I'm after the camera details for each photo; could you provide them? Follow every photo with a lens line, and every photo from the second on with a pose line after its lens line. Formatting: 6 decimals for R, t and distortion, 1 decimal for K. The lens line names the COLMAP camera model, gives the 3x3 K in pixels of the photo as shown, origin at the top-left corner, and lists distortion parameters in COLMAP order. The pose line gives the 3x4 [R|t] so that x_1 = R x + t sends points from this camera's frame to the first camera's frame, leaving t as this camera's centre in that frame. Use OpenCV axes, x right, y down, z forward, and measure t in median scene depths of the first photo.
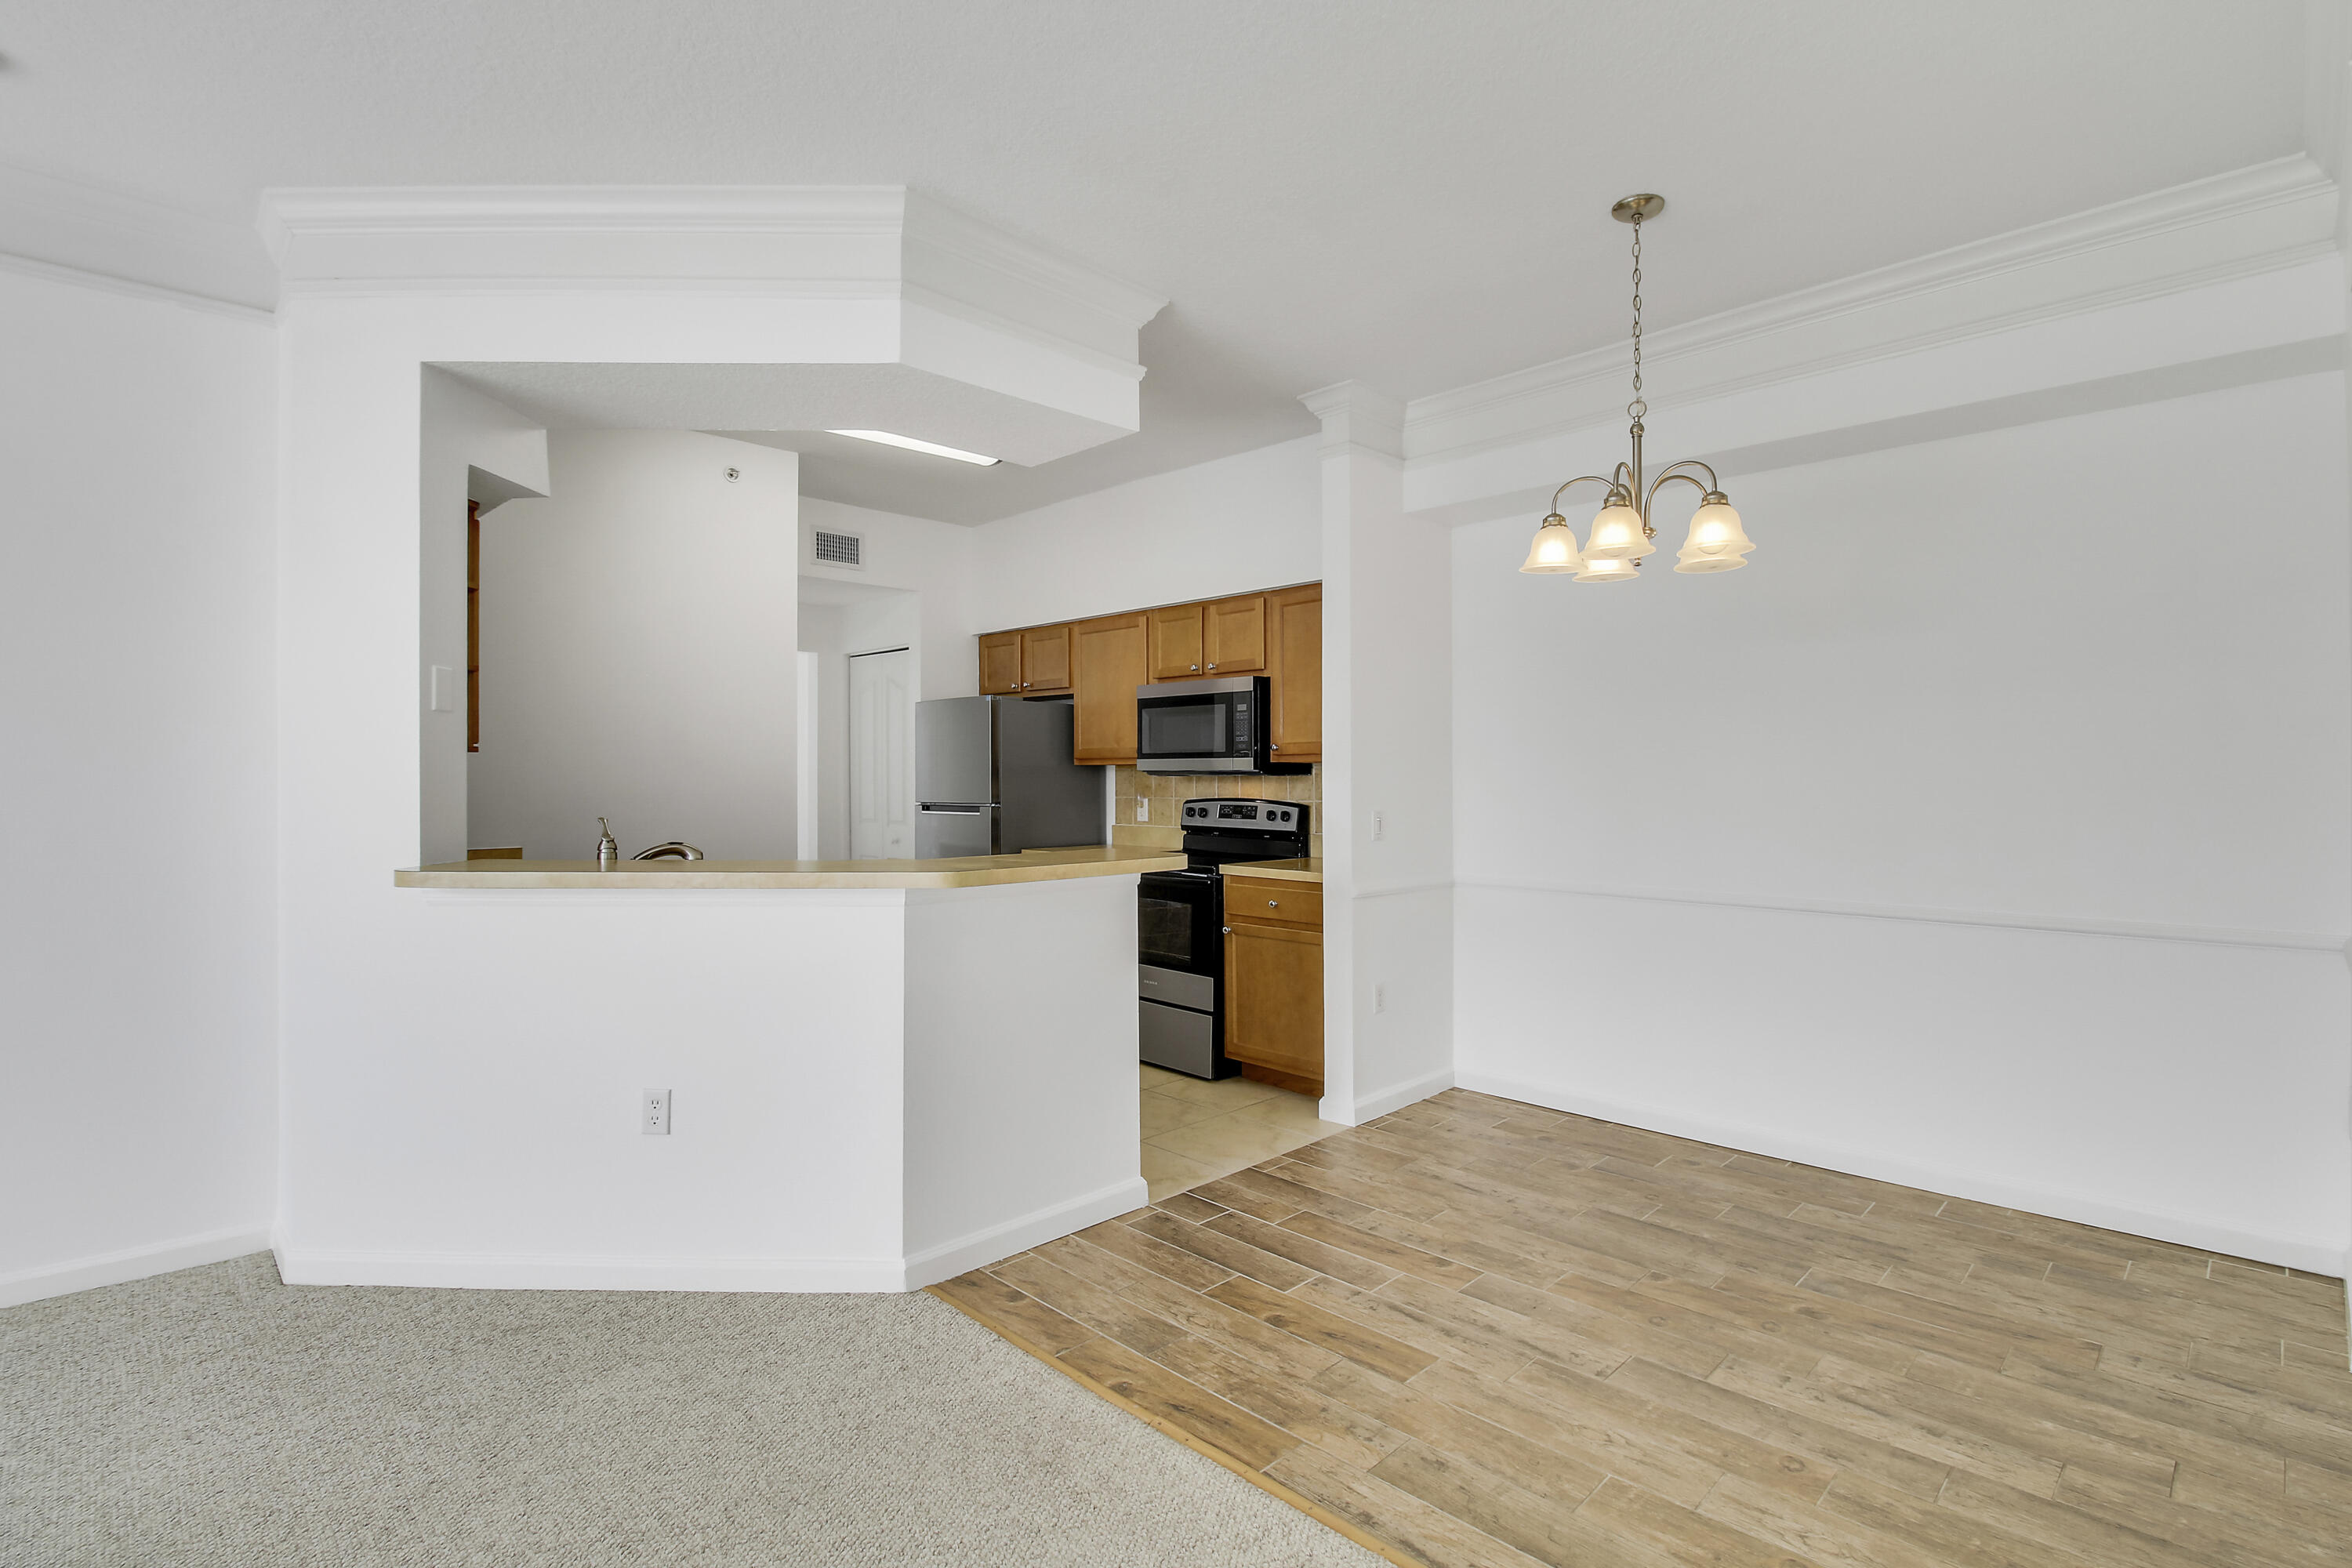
lens RADIAL K [[1112.6, 0, 1194.7], [0, 1112.6, 774.4], [0, 0, 1]] dist [-0.004905, -0.008666]
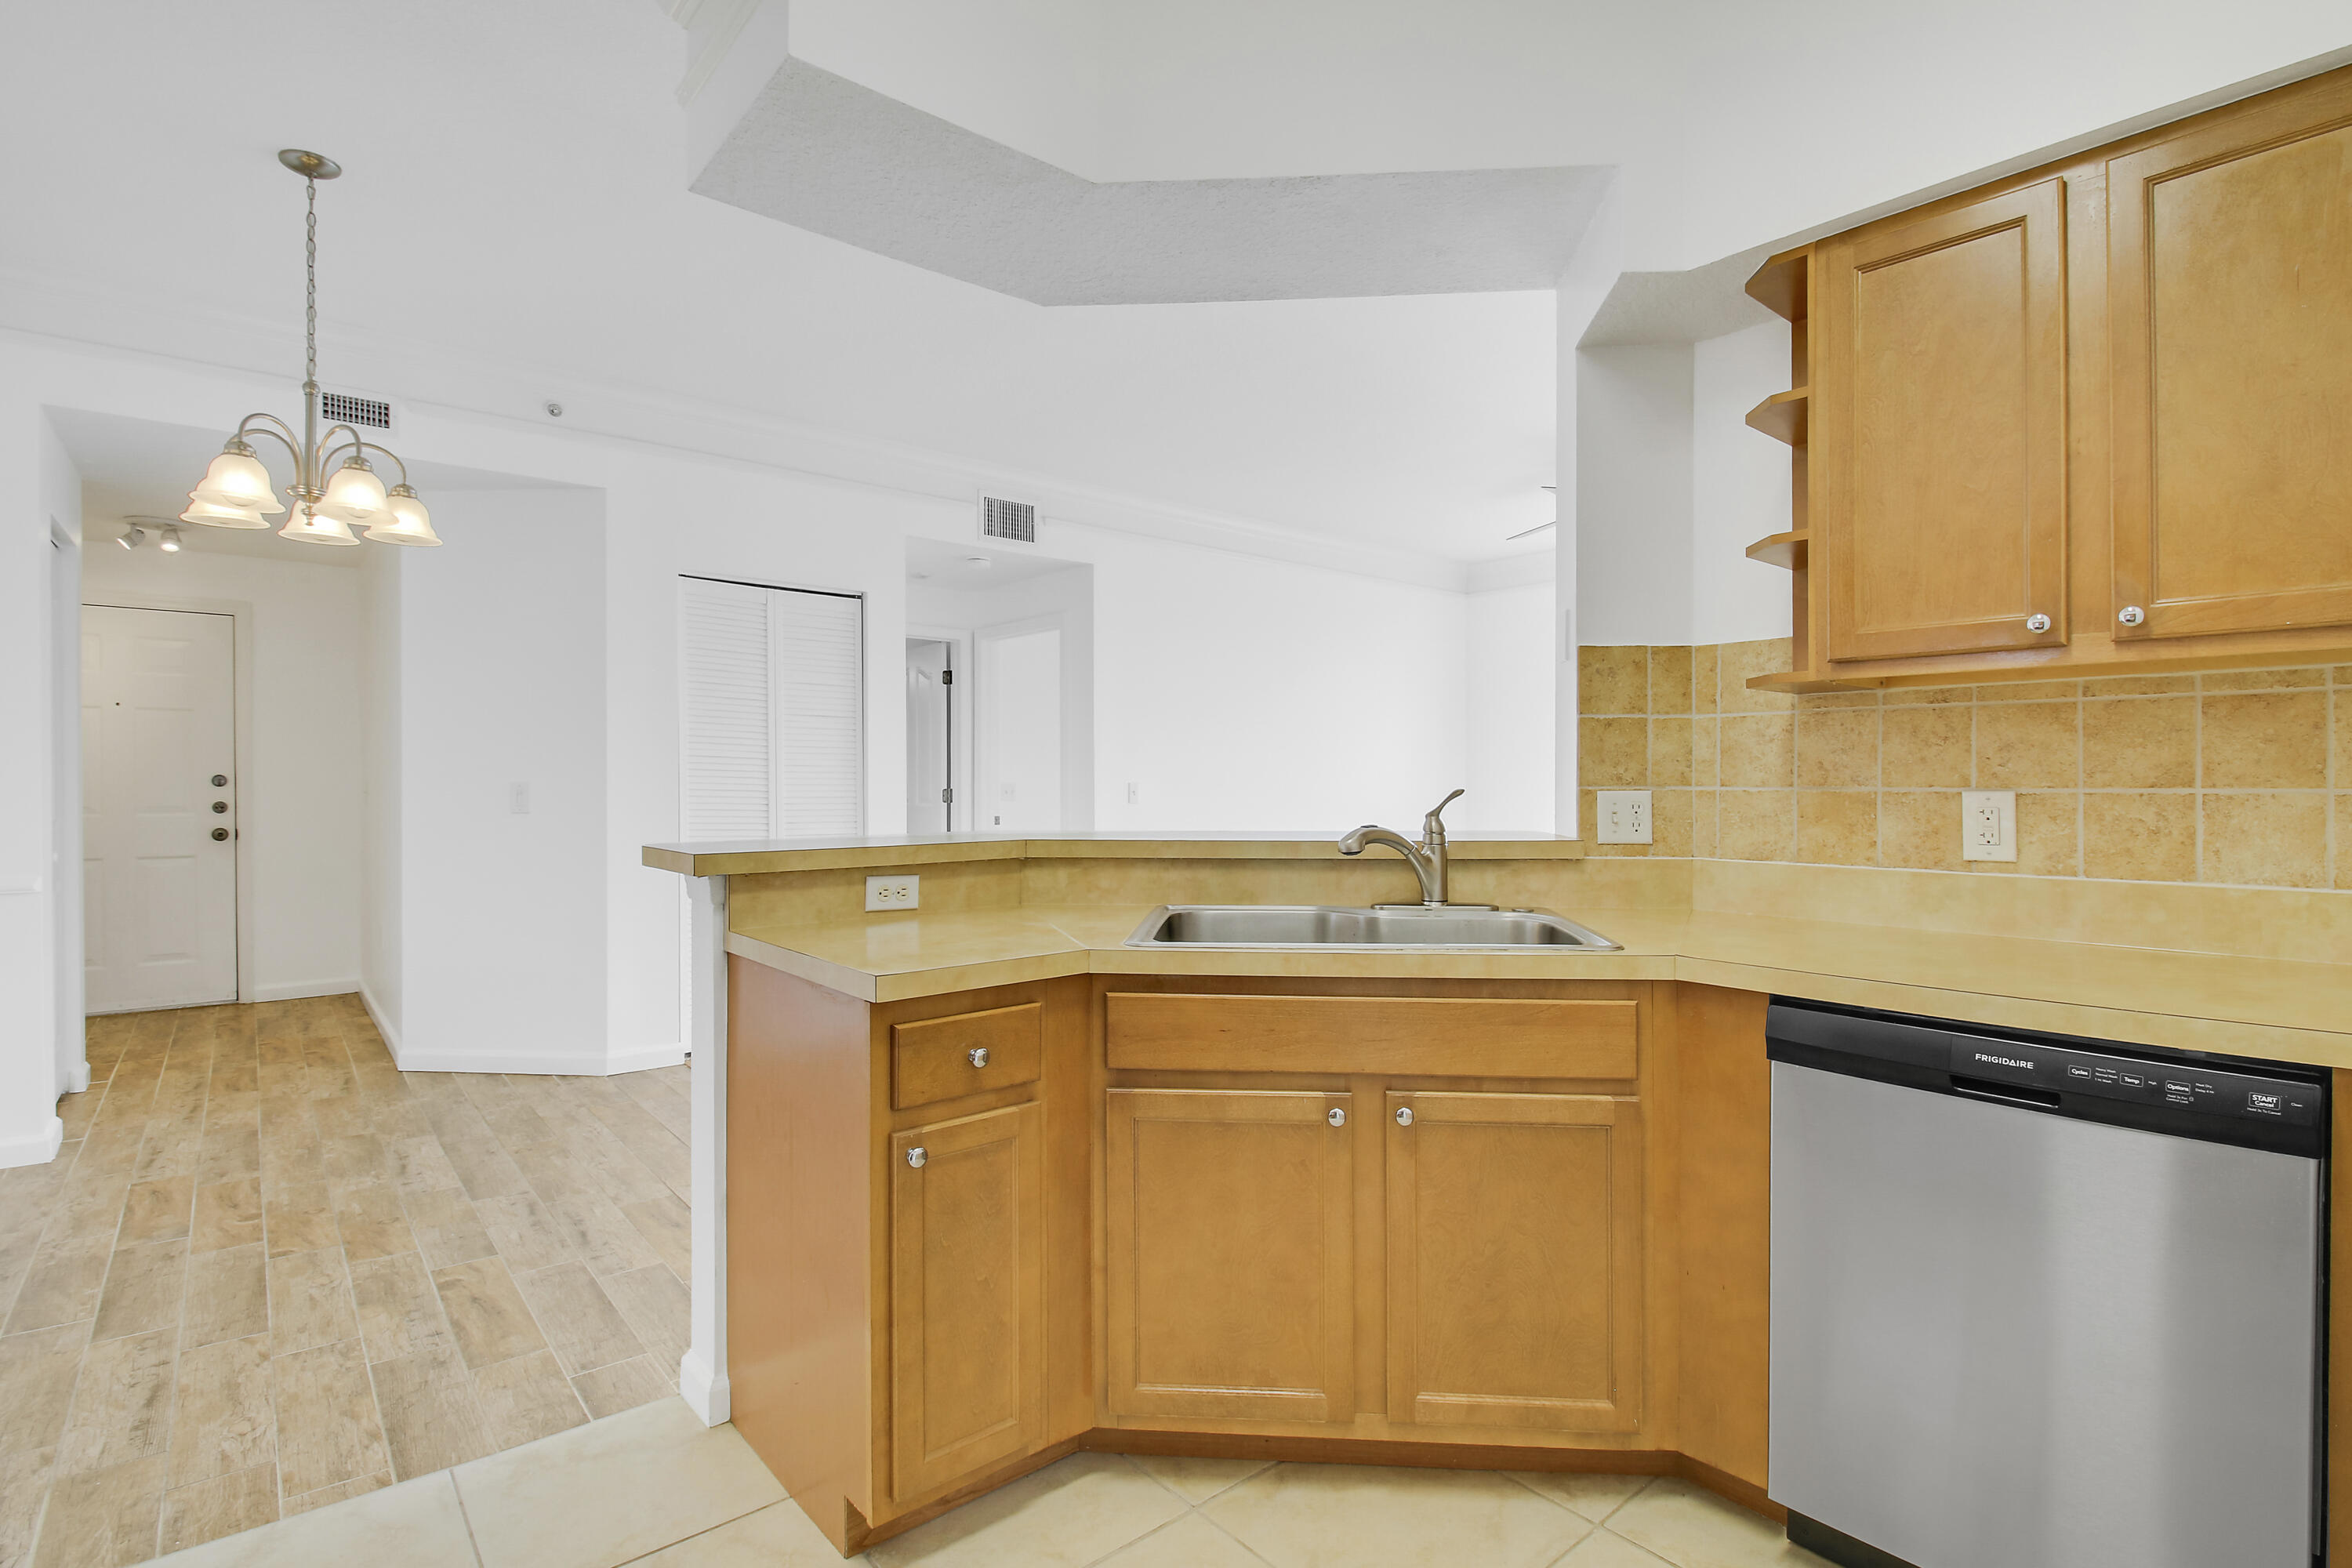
lens RADIAL K [[1112.6, 0, 1202.2], [0, 1112.6, 790.8], [0, 0, 1]] dist [-0.004905, -0.008666]
pose [[-0.997016, -0.003225, 0.077126, -0.270022], [-0.002882, 0.999985, 0.004567, 0.023448], [-0.077140, 0.004331, -0.997011, 1.111491]]
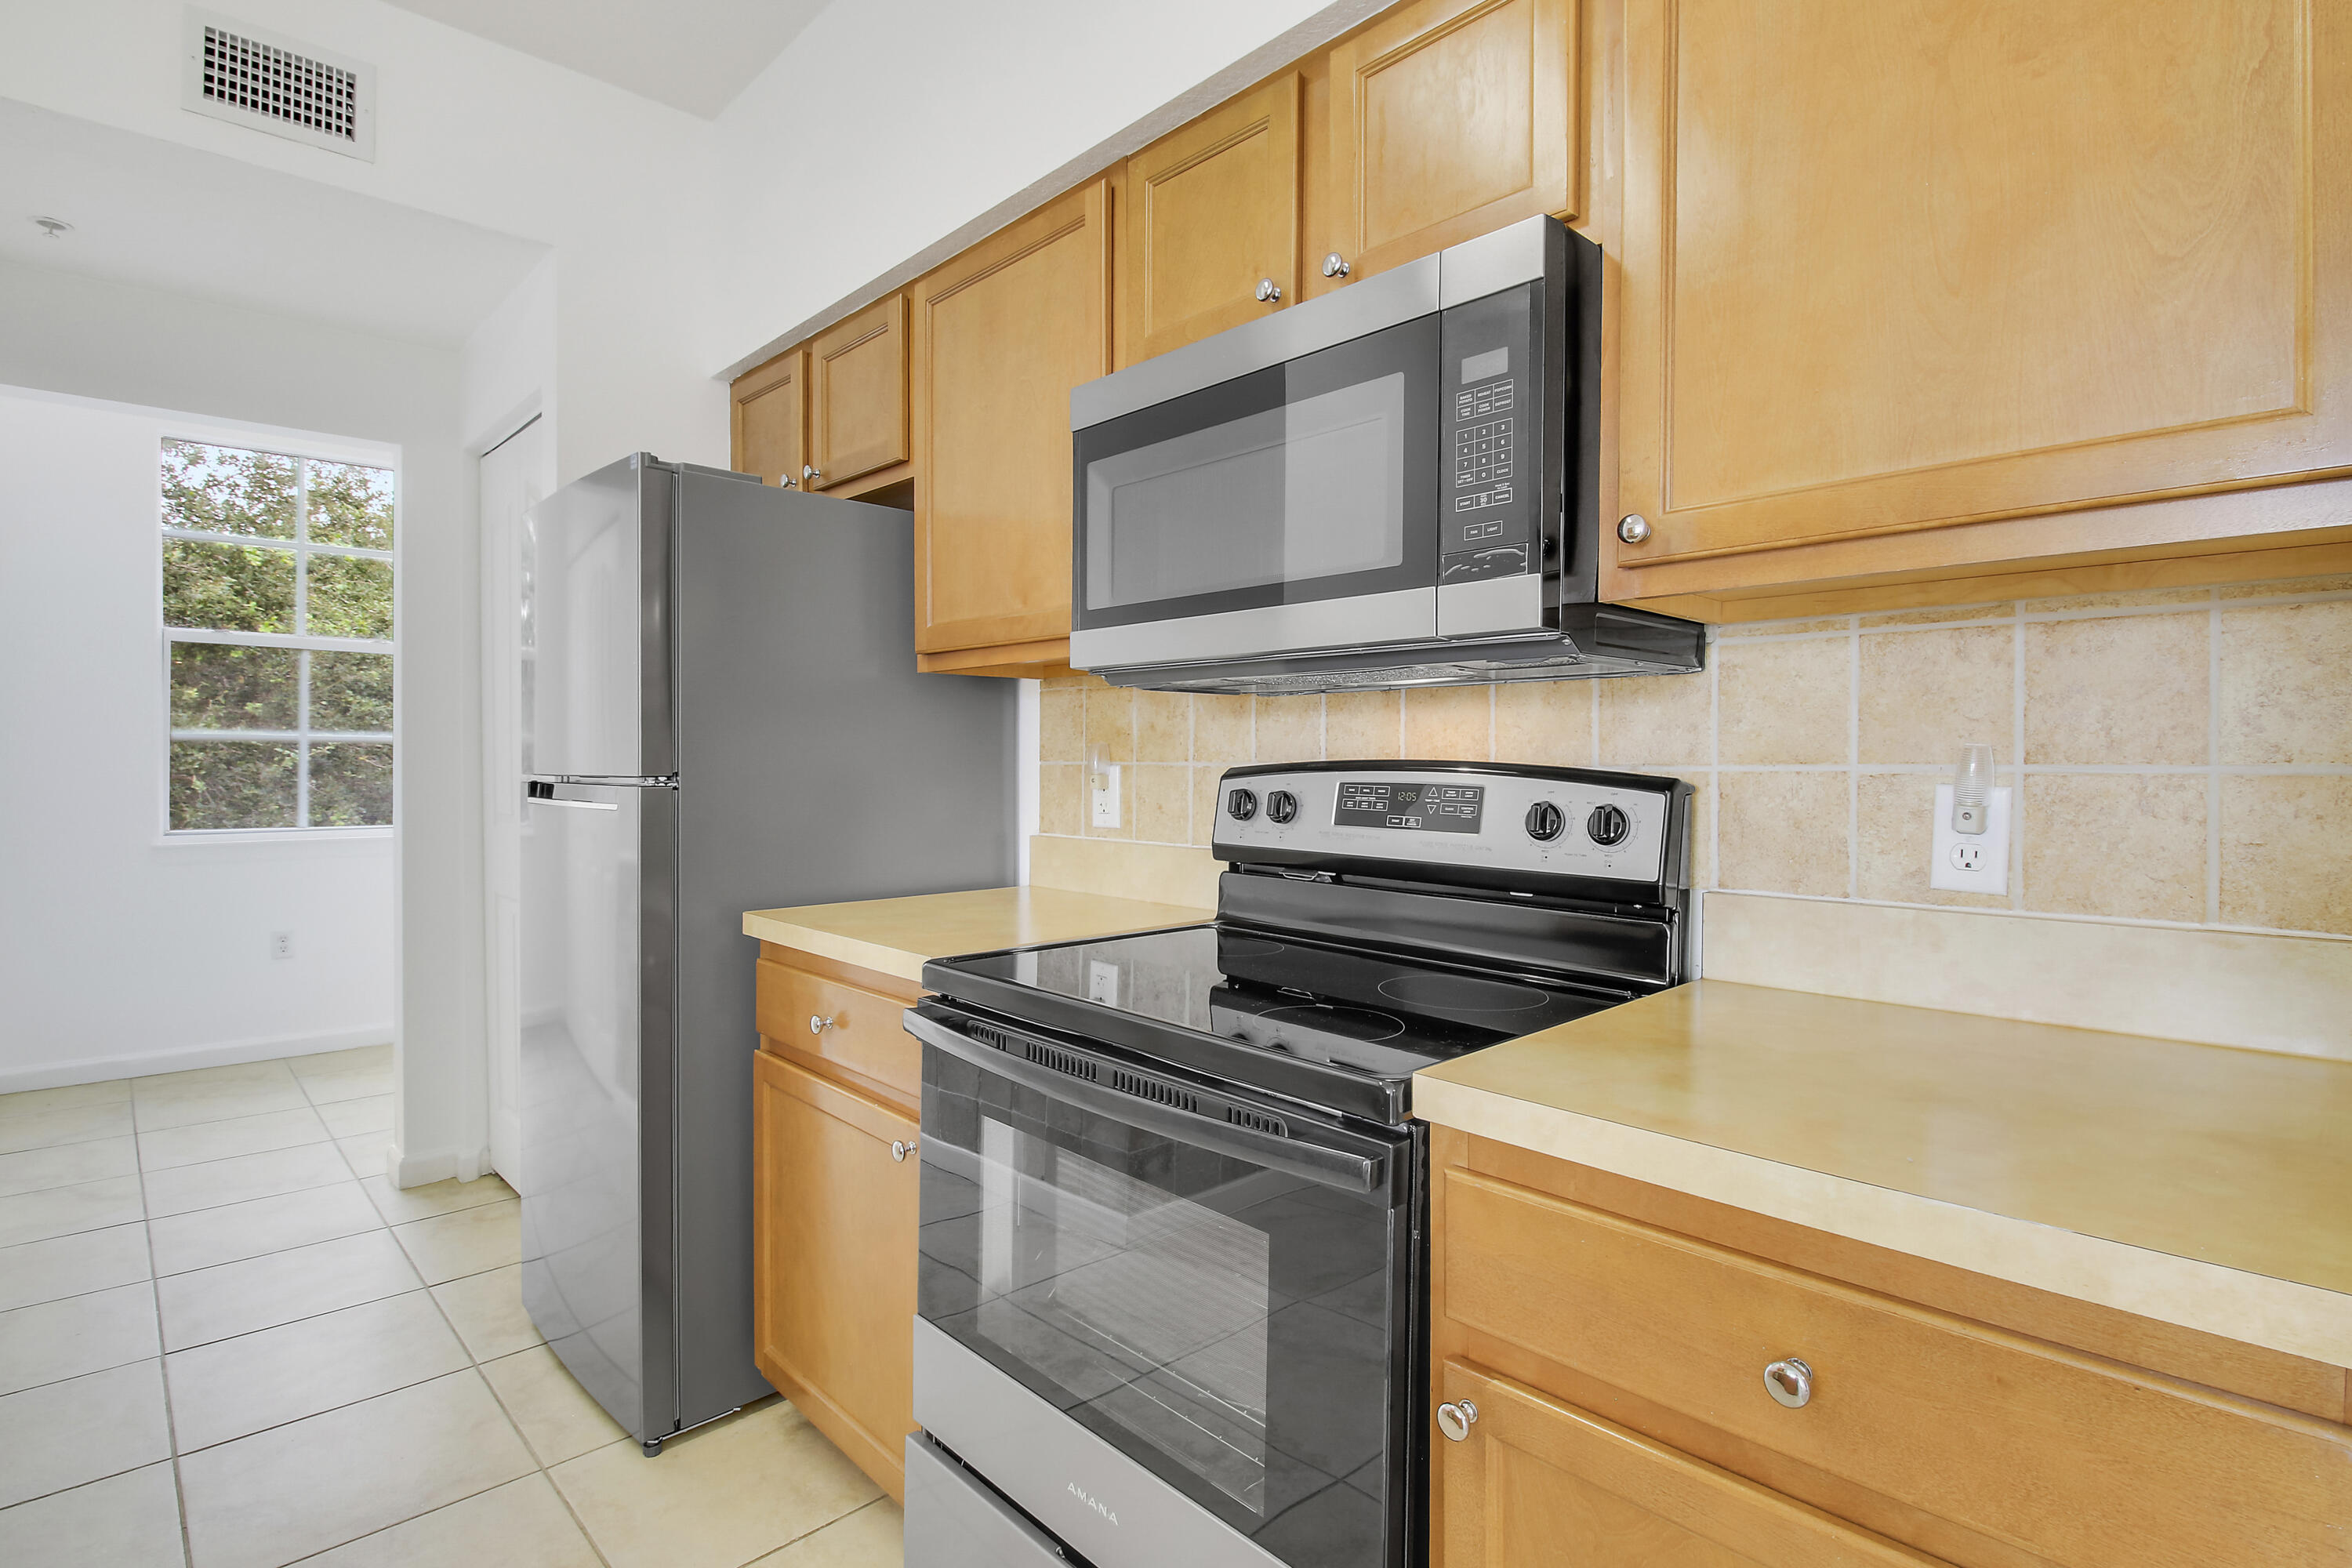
lens RADIAL K [[1112.6, 0, 1228.3], [0, 1112.6, 753.3], [0, 0, 1]] dist [-0.004905, -0.008666]
pose [[0.999798, 0.004337, 0.019634, -0.016062], [-0.004283, 0.999987, -0.002809, 0.022392], [-0.019646, 0.002724, 0.999803, 0.767897]]
